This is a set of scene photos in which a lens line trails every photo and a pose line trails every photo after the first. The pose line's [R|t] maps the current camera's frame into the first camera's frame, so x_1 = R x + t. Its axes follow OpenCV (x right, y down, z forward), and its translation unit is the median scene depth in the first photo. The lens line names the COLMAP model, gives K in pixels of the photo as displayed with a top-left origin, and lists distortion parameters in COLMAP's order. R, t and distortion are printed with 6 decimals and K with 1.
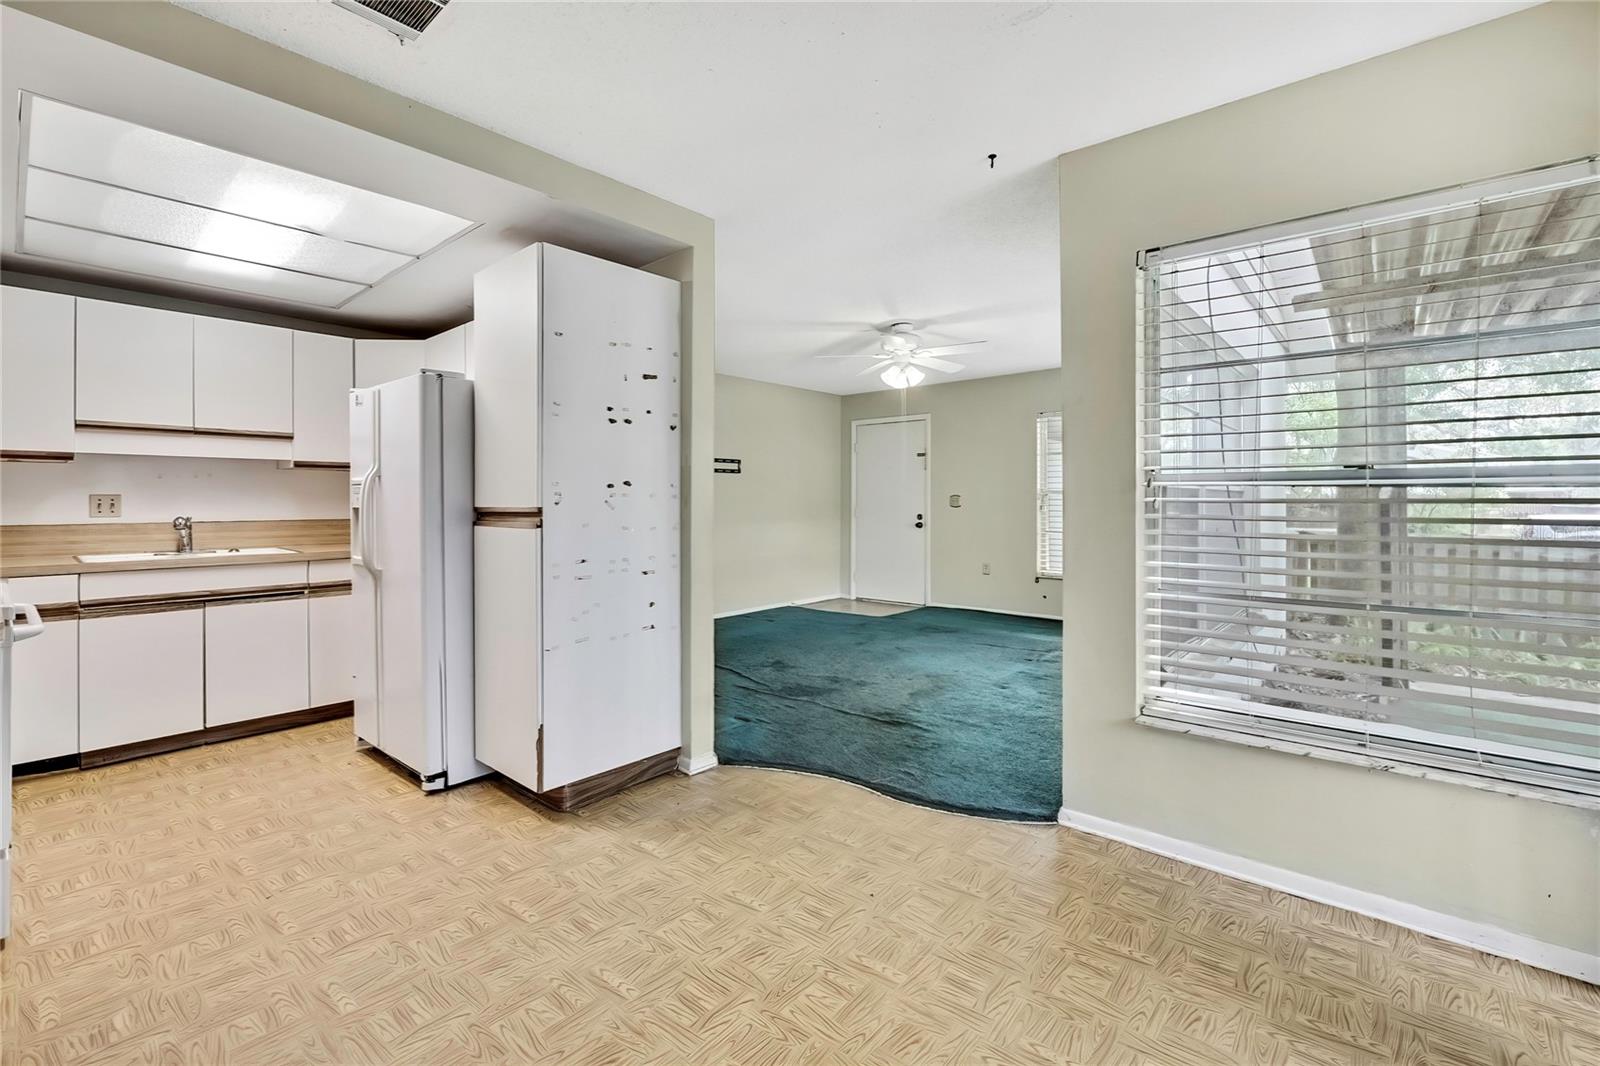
lens RADIAL K [[703.3, 0, 723.2], [0, 703.3, 503.0], [0, 0, 1]] dist [-0.000127, -0.000077]
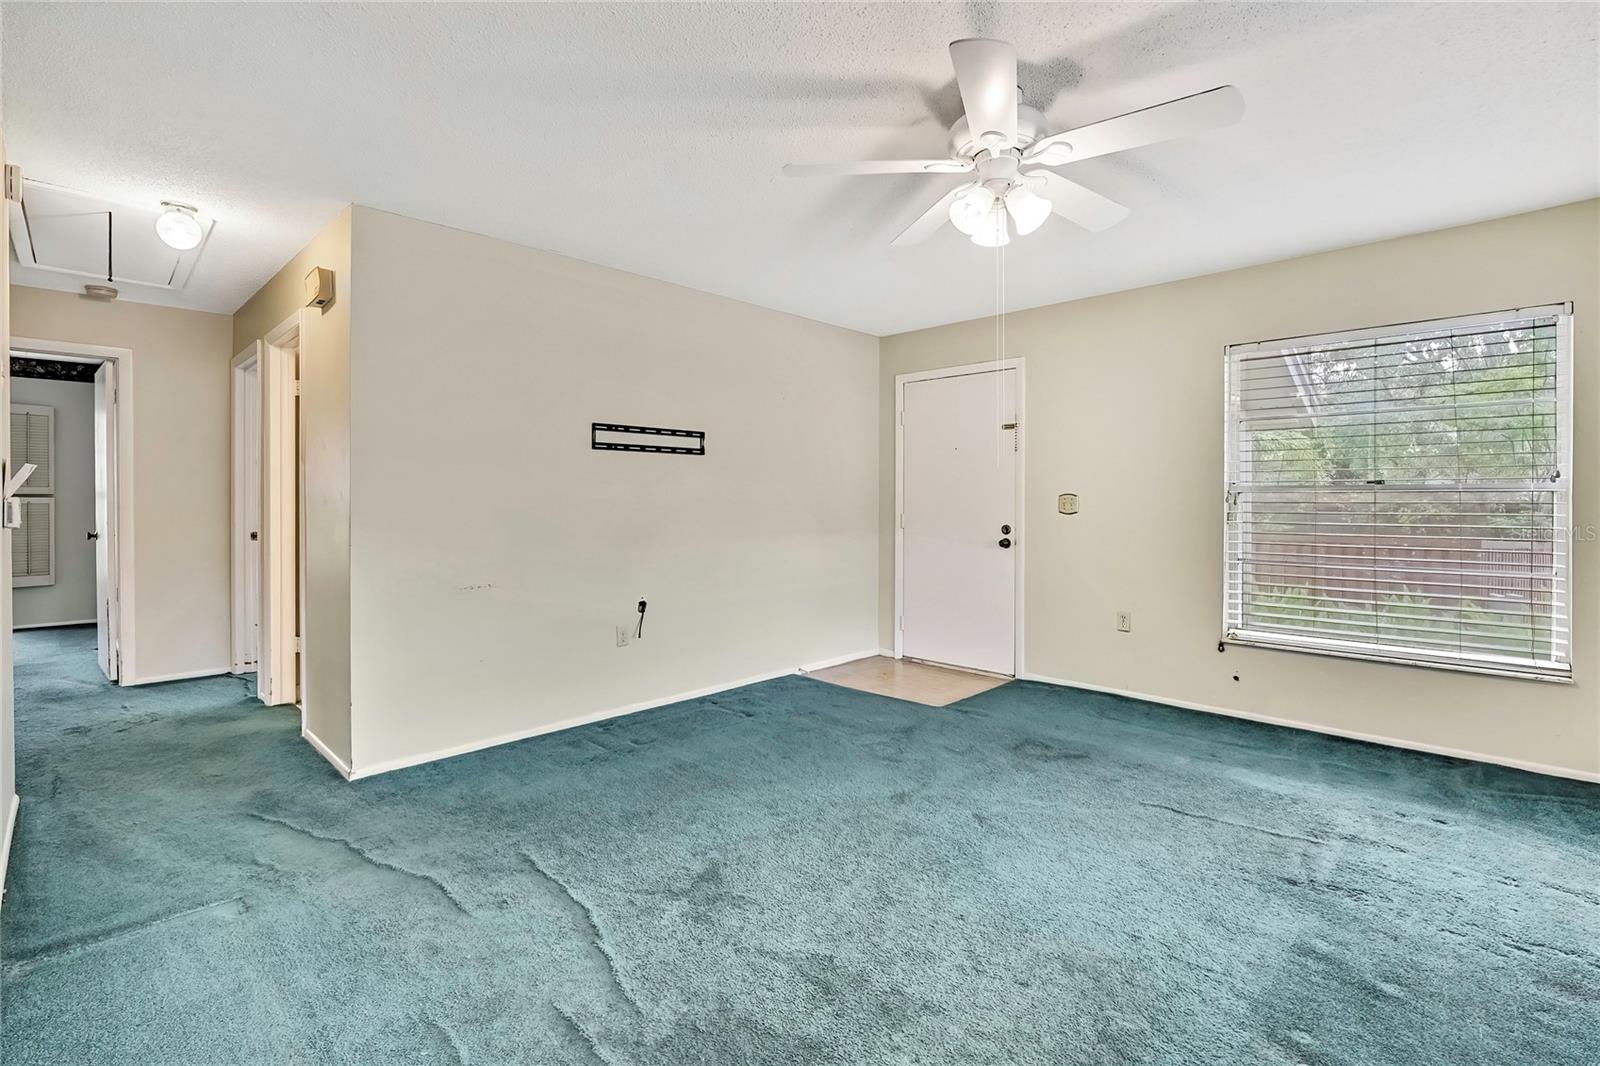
lens RADIAL K [[730.8, 0, 795.8], [0, 730.8, 505.4], [0, 0, 1]] dist [-0.035265, -0.000164]
pose [[0.999636, 0.003479, 0.026766, 0.084590], [-0.003480, 0.999994, -0.000008, -0.000791], [-0.026766, -0.000085, 0.999642, 0.392360]]
